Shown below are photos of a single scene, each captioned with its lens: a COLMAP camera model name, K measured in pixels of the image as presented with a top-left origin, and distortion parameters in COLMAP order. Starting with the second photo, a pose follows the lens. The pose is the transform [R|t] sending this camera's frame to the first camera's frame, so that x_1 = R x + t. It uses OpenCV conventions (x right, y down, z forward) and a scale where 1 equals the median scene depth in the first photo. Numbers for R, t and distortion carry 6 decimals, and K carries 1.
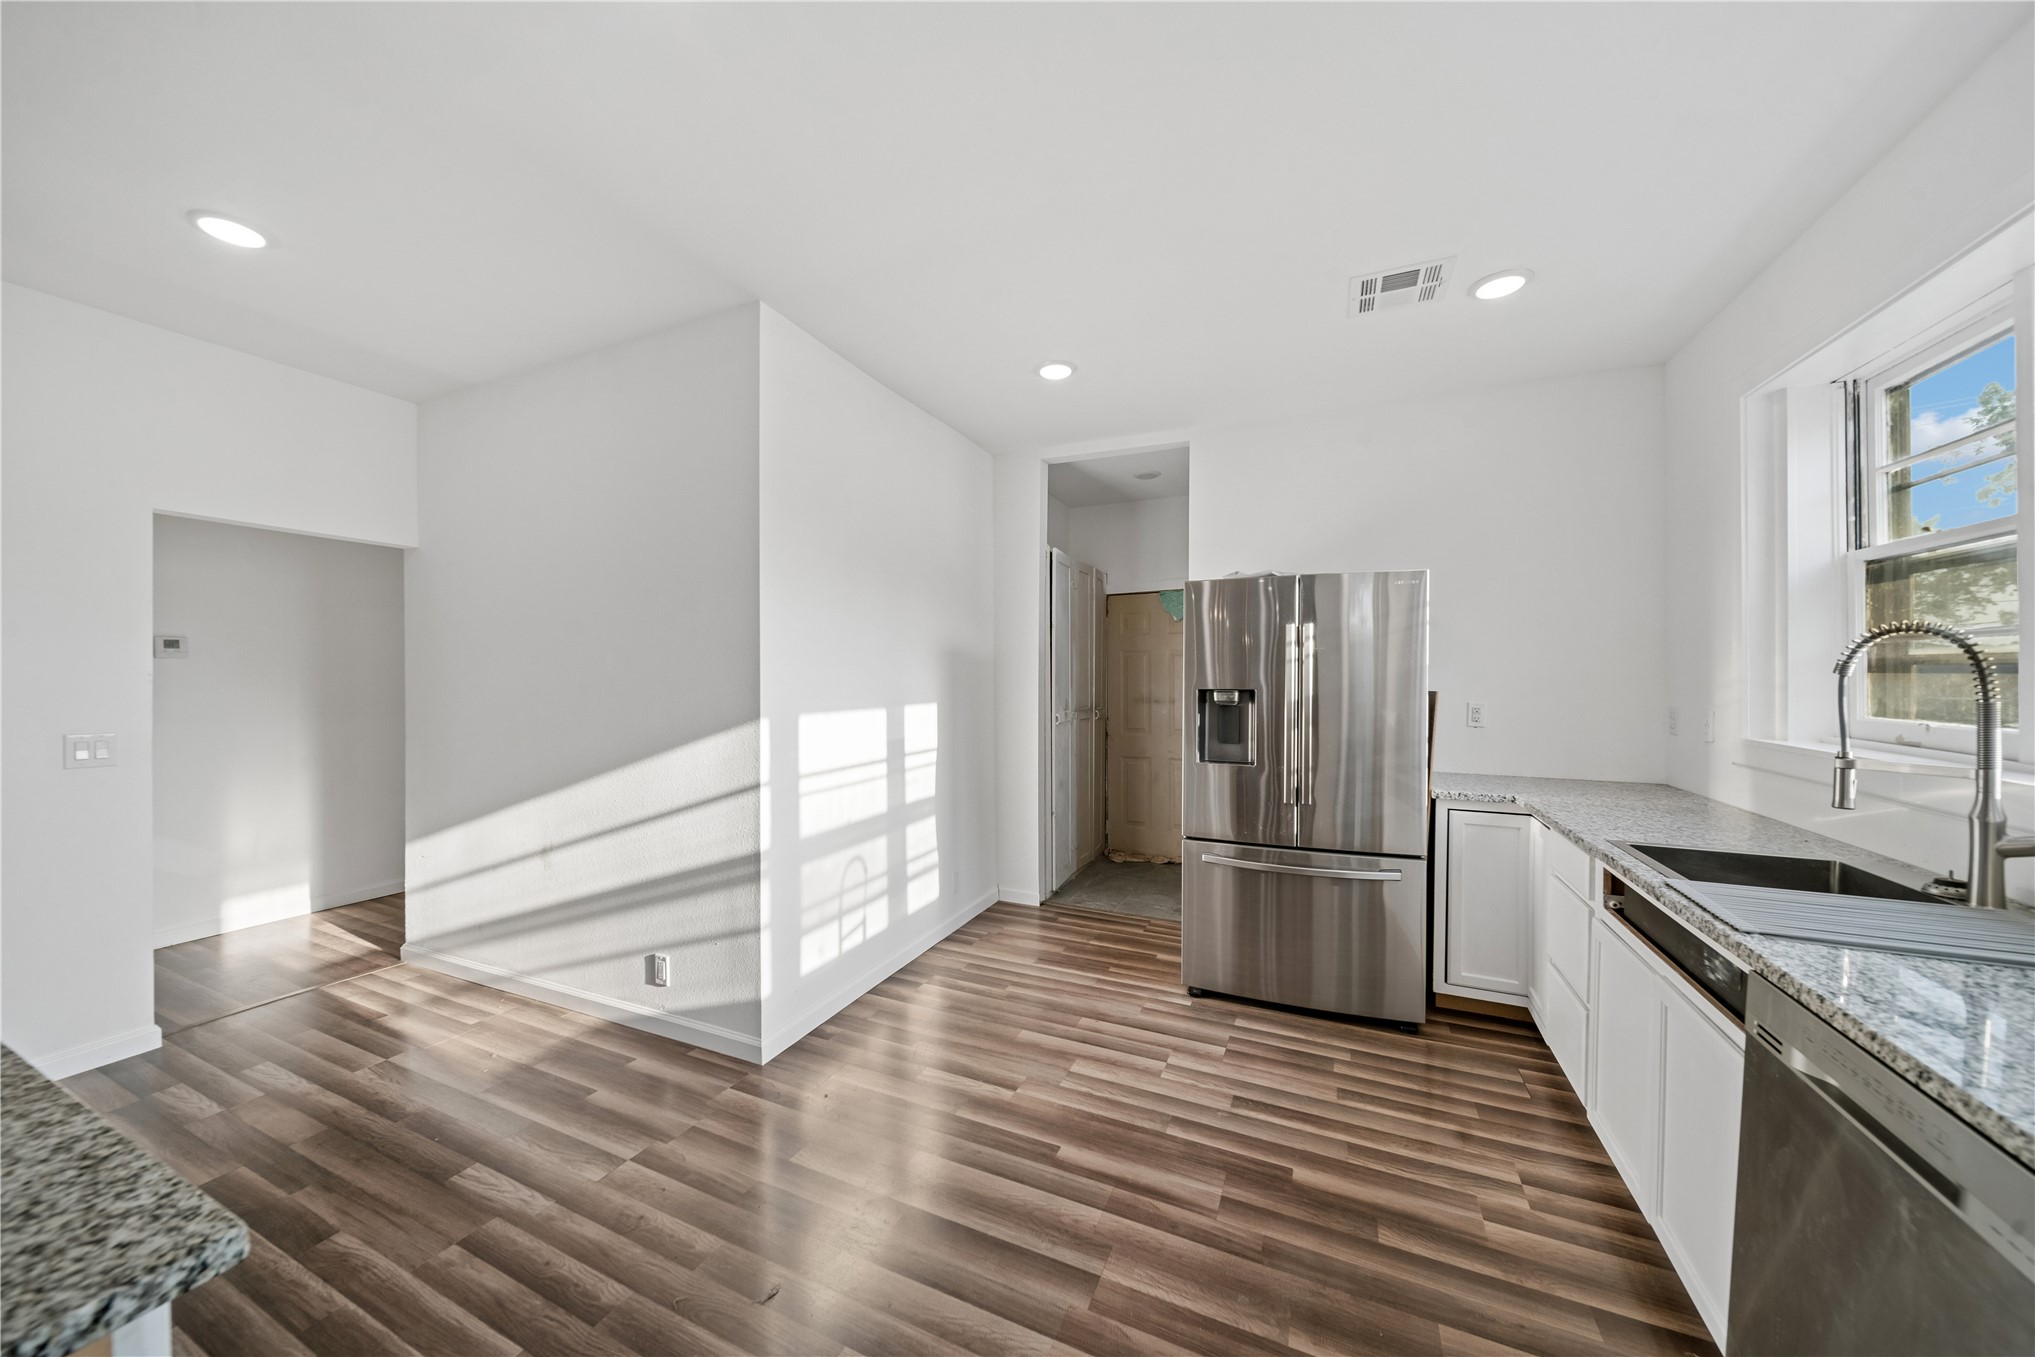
lens RADIAL K [[721.7, 0, 990.9], [0, 721.7, 702.9], [0, 0, 1]] dist [-0.001047, -0.001240]
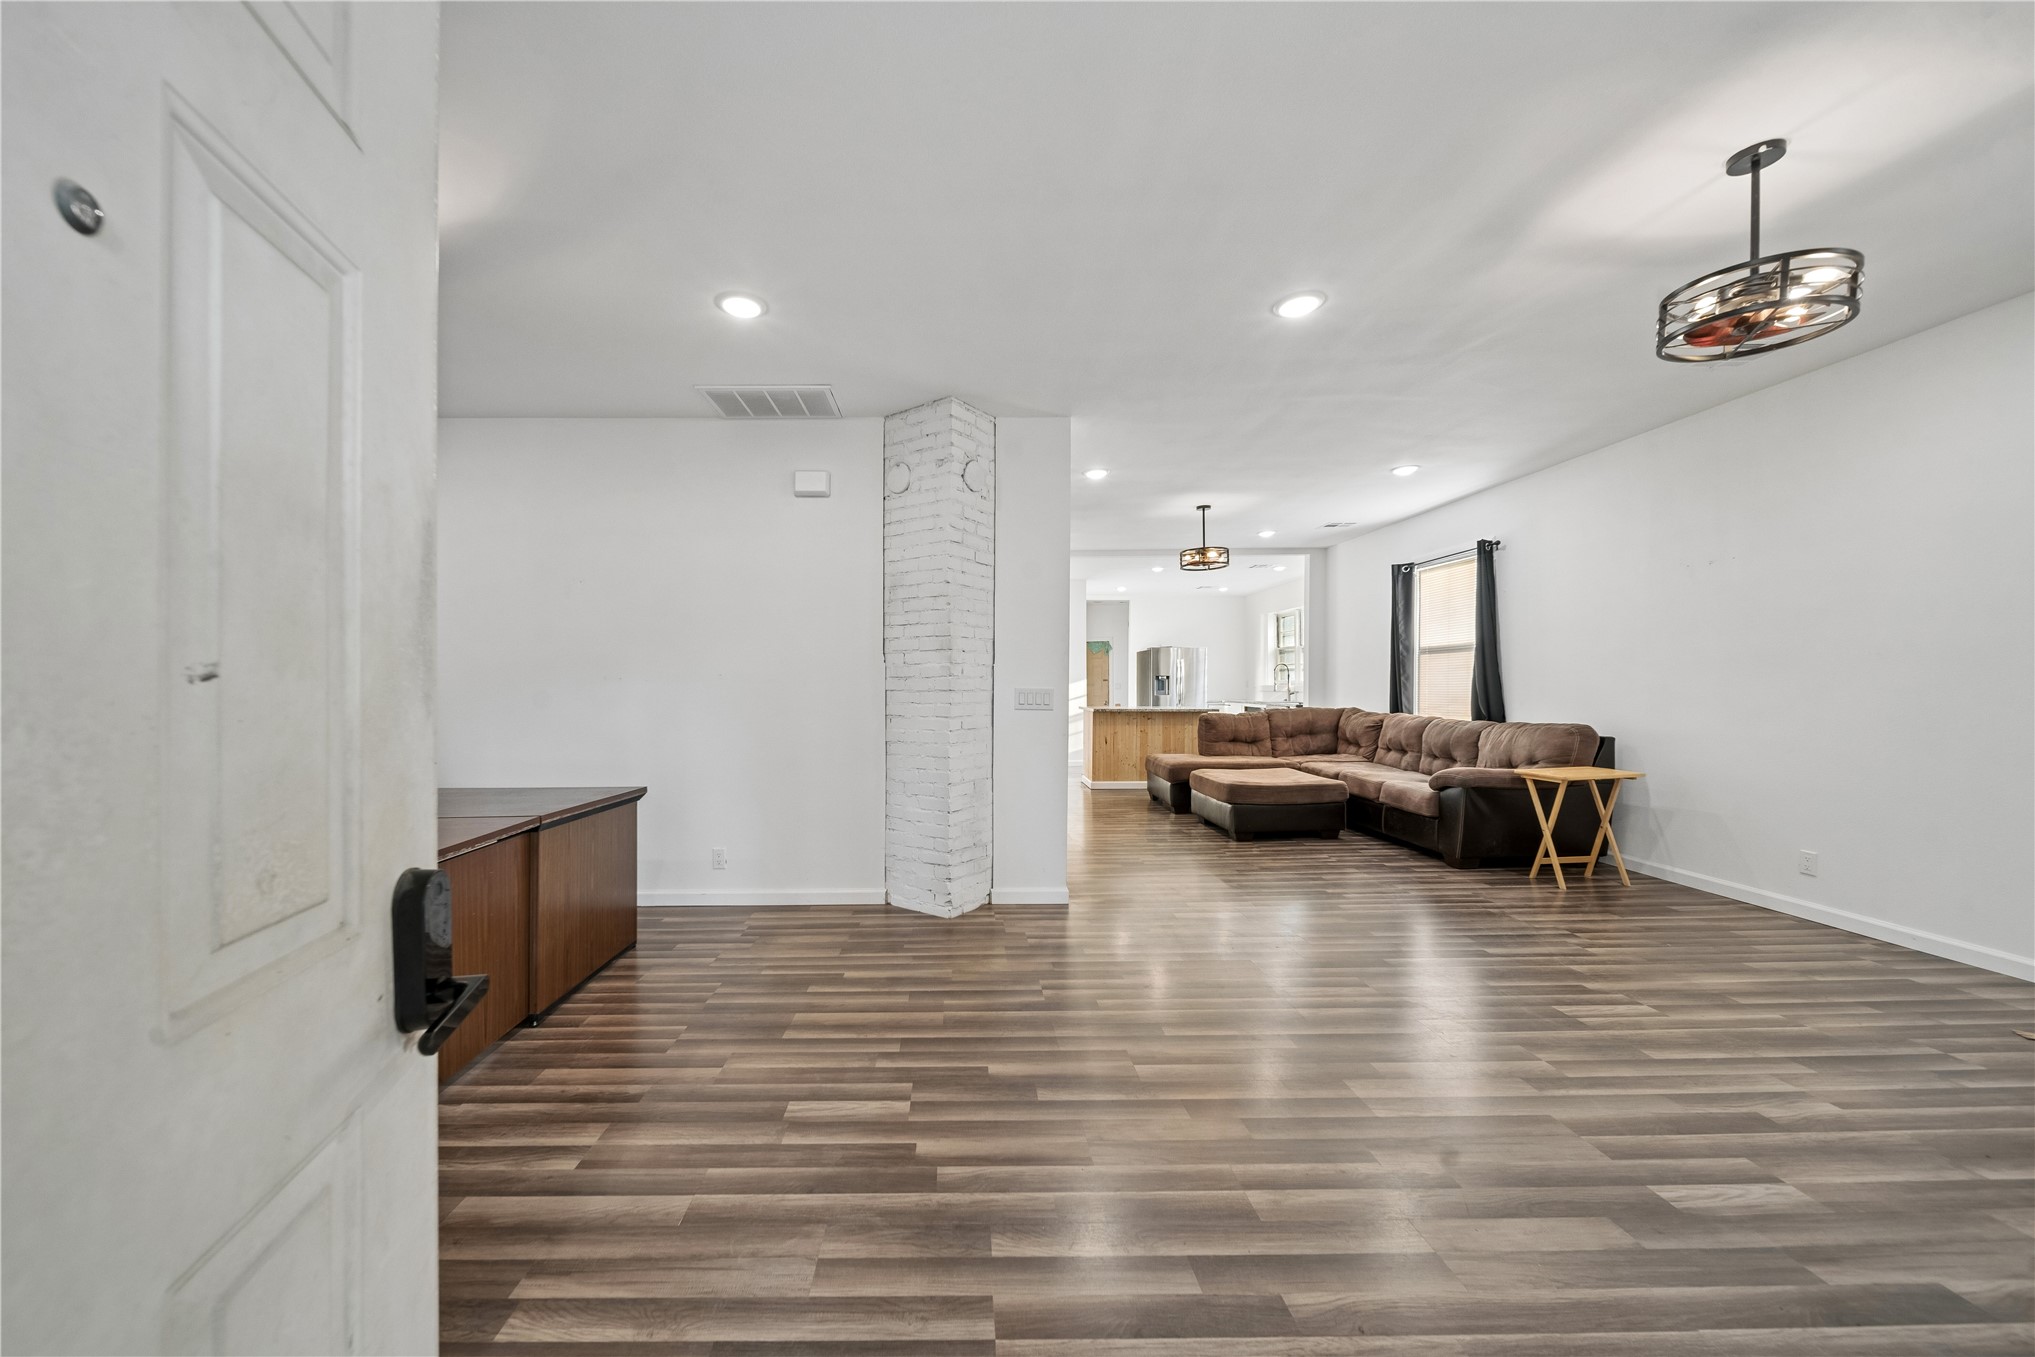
lens RADIAL K [[721.7, 0, 954.9], [0, 721.7, 686.6], [0, 0, 1]] dist [-0.001047, -0.001240]
pose [[0.905992, 0.003428, 0.423281, -2.434327], [0.012567, 0.999309, -0.034991, 0.170492], [-0.423108, 0.037021, 0.905323, -2.136676]]
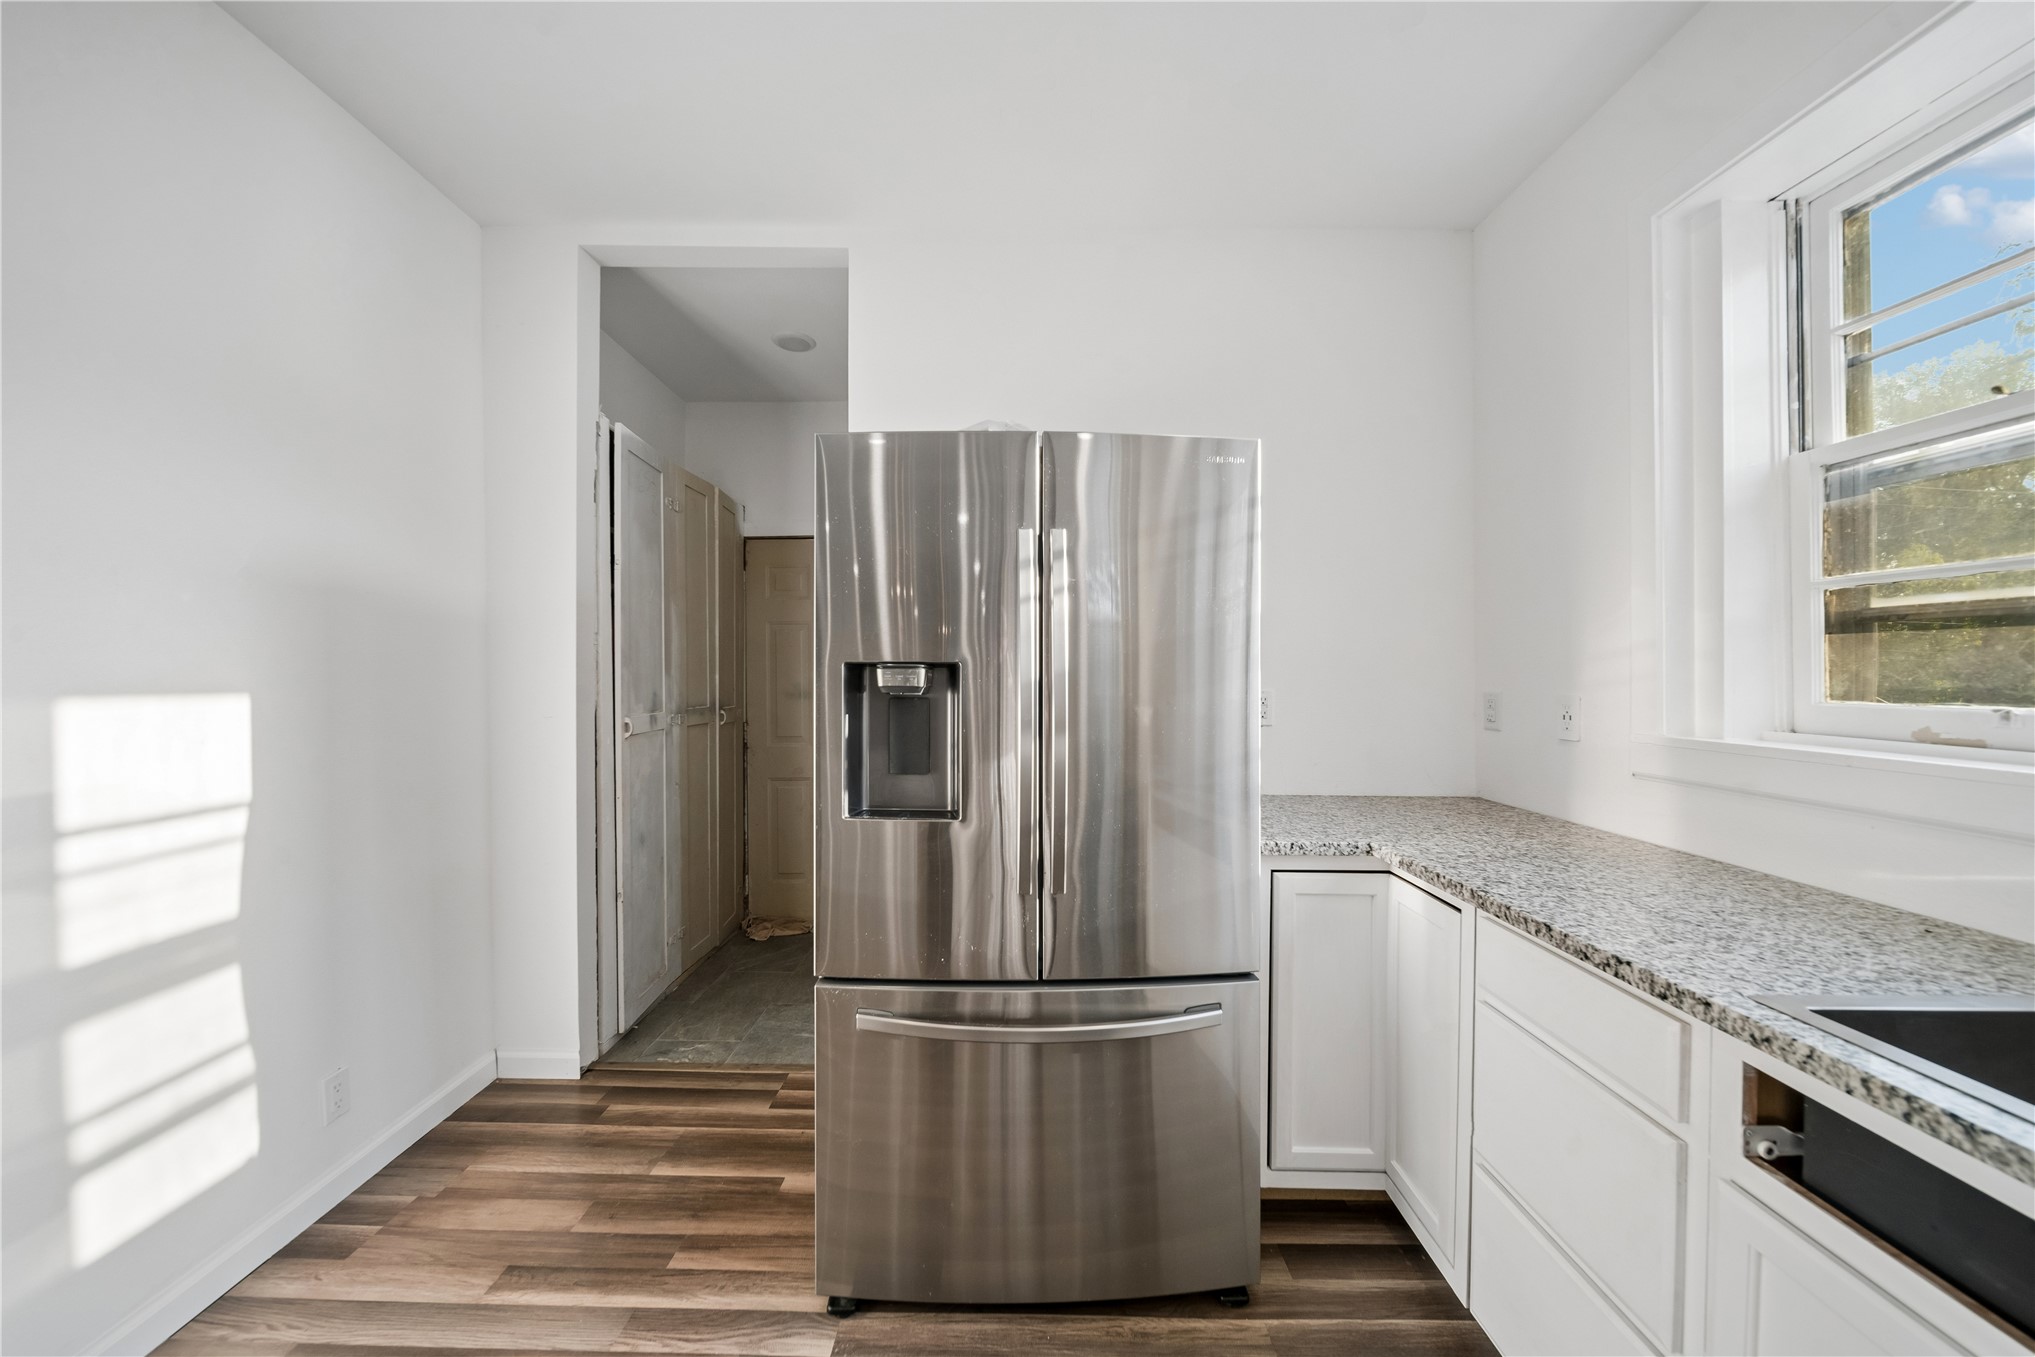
lens RADIAL K [[721.7, 0, 1008.4], [0, 721.7, 684.9], [0, 0, 1]] dist [-0.001047, -0.001240]
pose [[0.910376, 0.000095, 0.413781, 0.194400], [0.010339, 0.999683, -0.022976, 0.009088], [-0.413652, 0.025195, 0.910087, 0.538862]]
